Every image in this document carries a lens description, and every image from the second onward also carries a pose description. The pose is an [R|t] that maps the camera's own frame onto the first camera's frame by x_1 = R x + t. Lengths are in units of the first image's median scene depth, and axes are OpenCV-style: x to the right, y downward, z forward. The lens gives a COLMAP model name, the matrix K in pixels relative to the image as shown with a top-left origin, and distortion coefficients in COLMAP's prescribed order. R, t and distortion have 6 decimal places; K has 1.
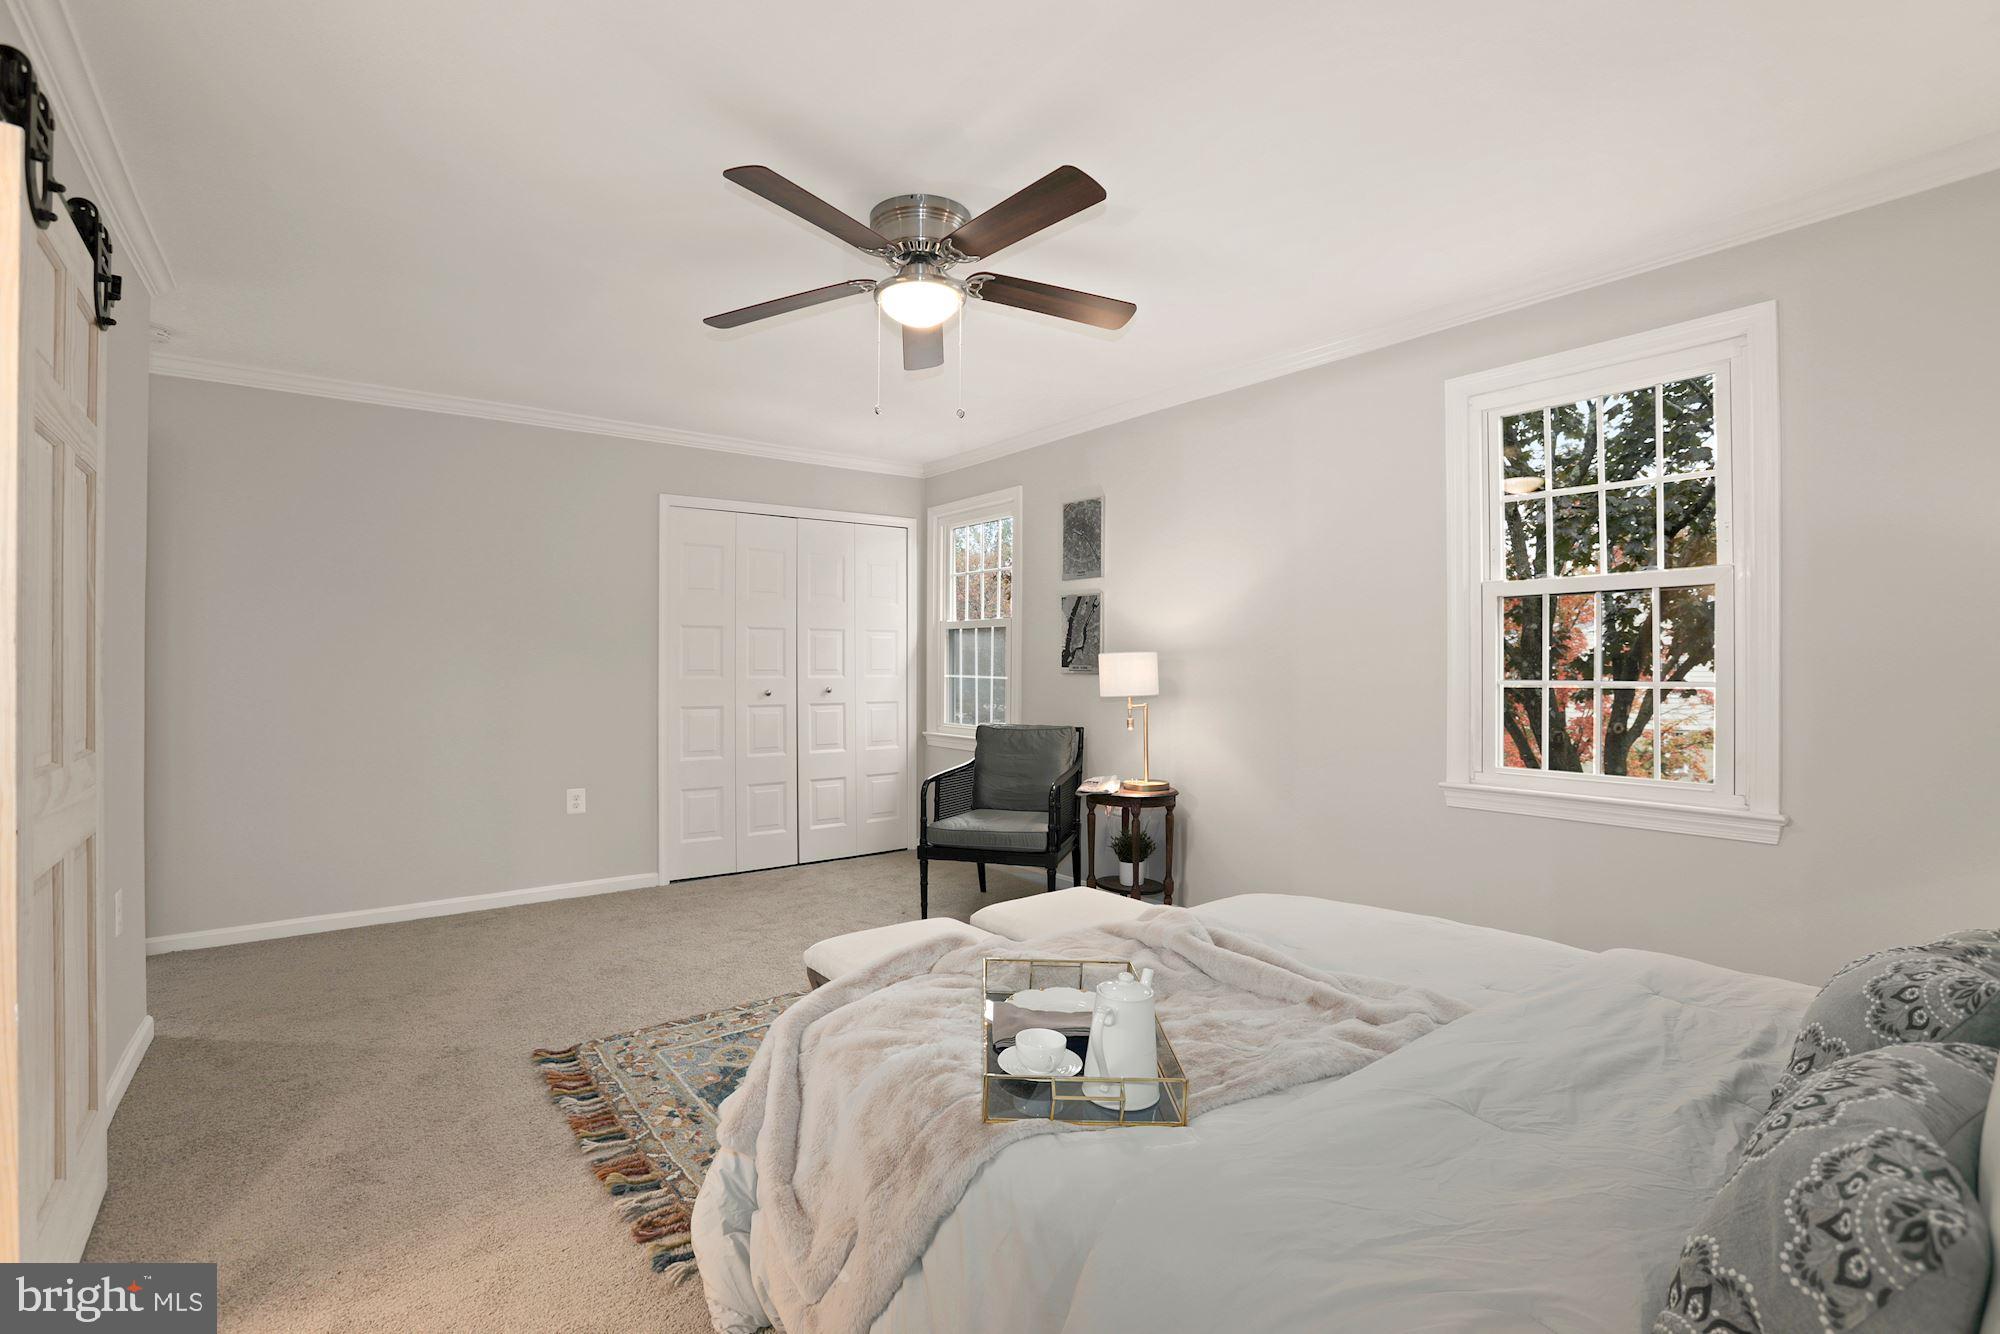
lens RADIAL K [[912.2, 0, 1000.0], [0, 912.2, 667.0], [0, 0, 1]] dist [-0.058956, 0.019446]
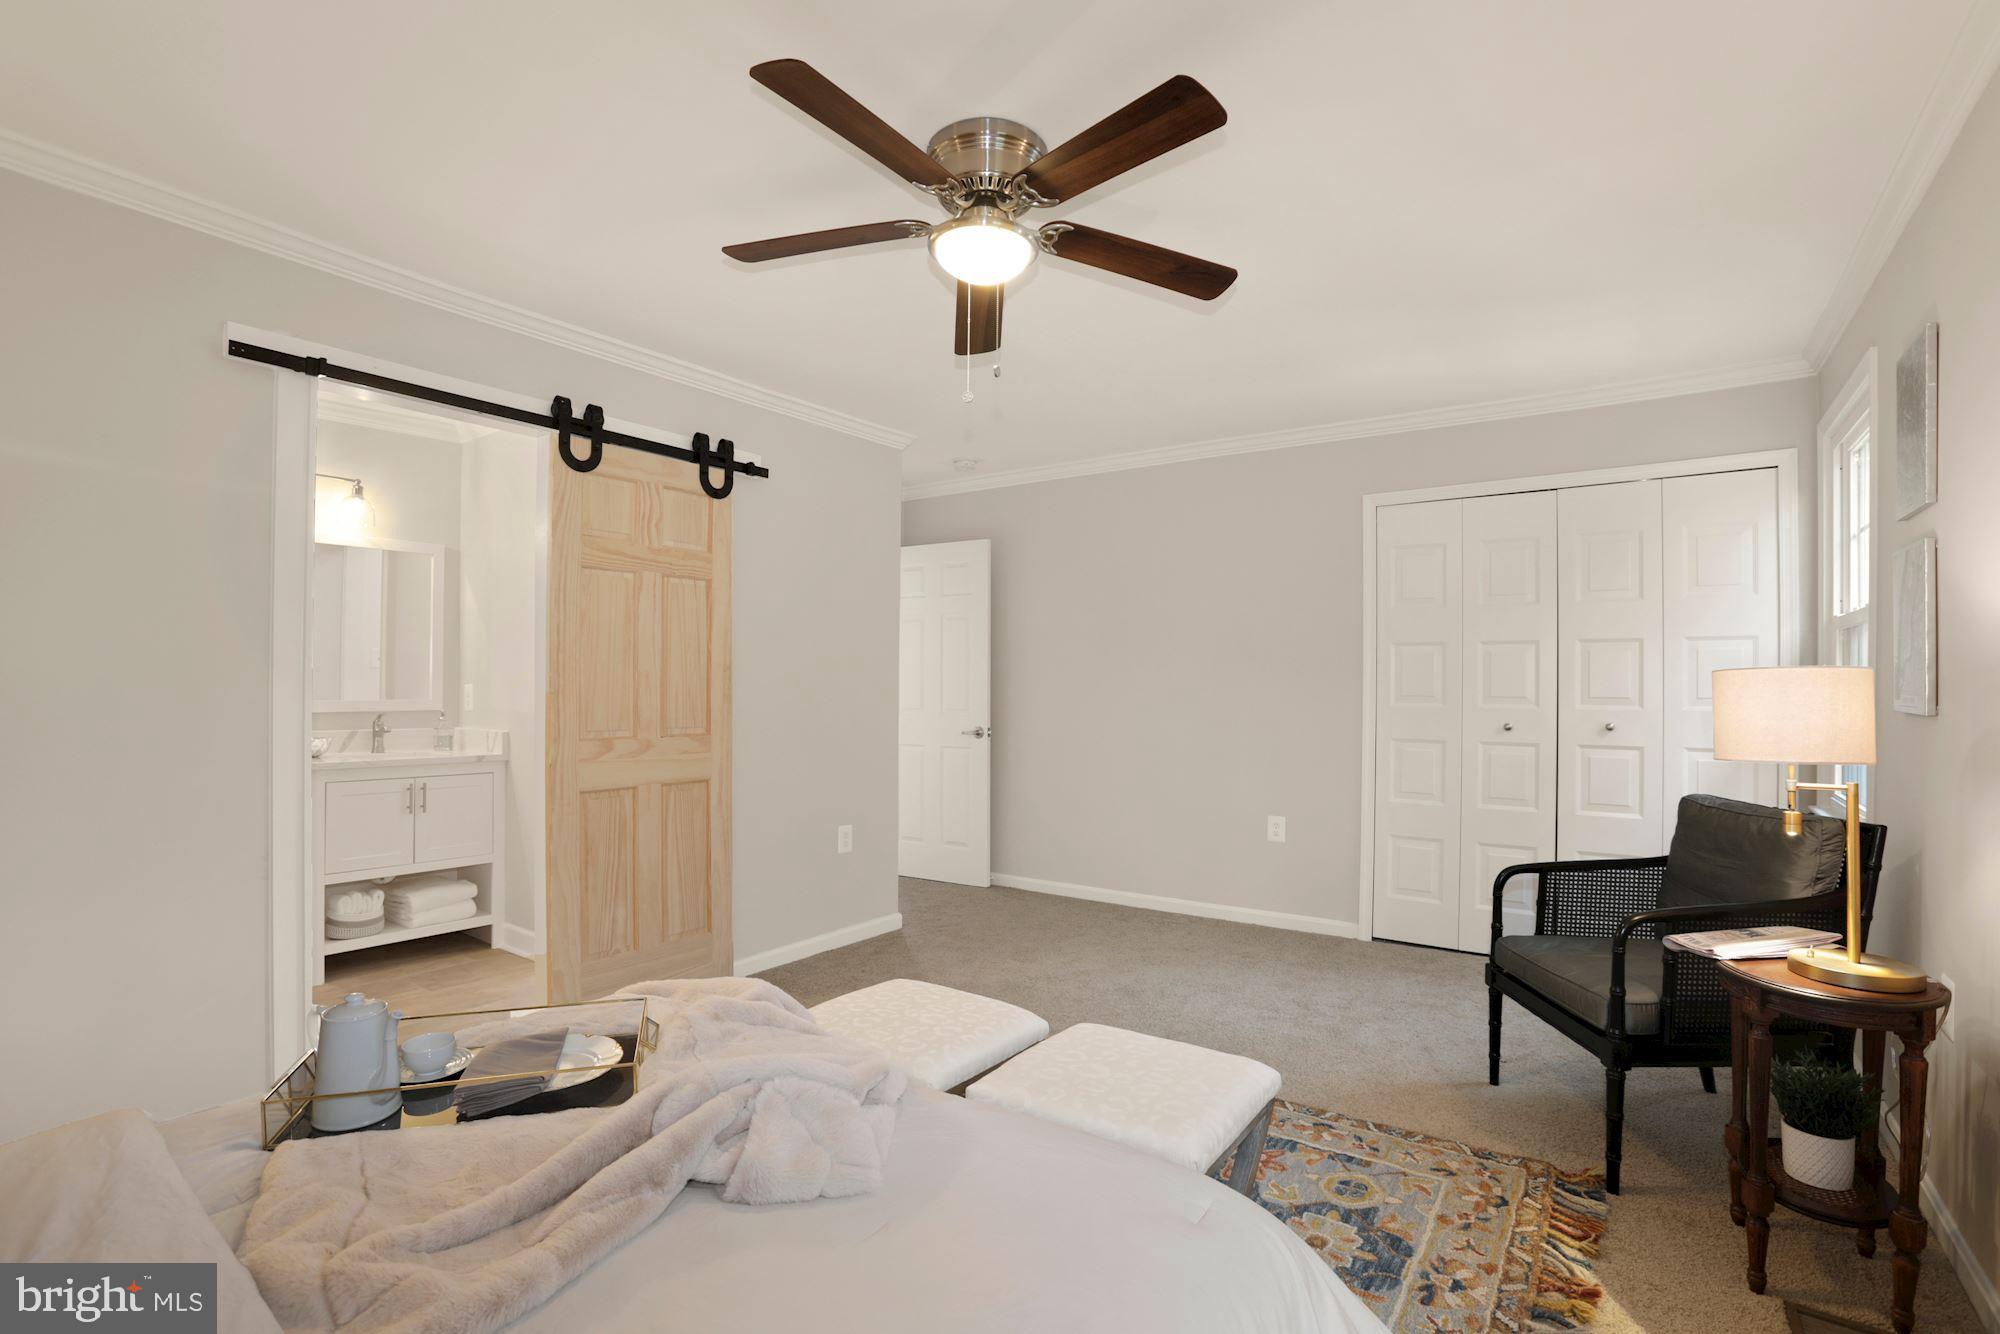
lens RADIAL K [[912.2, 0, 1000.0], [0, 912.2, 667.0], [0, 0, 1]] dist [-0.058956, 0.019446]
pose [[0.290103, -0.022863, -0.956722, 0.391313], [-0.003317, 0.999685, -0.024895, -0.002167], [0.956990, 0.010395, 0.289936, 0.422723]]
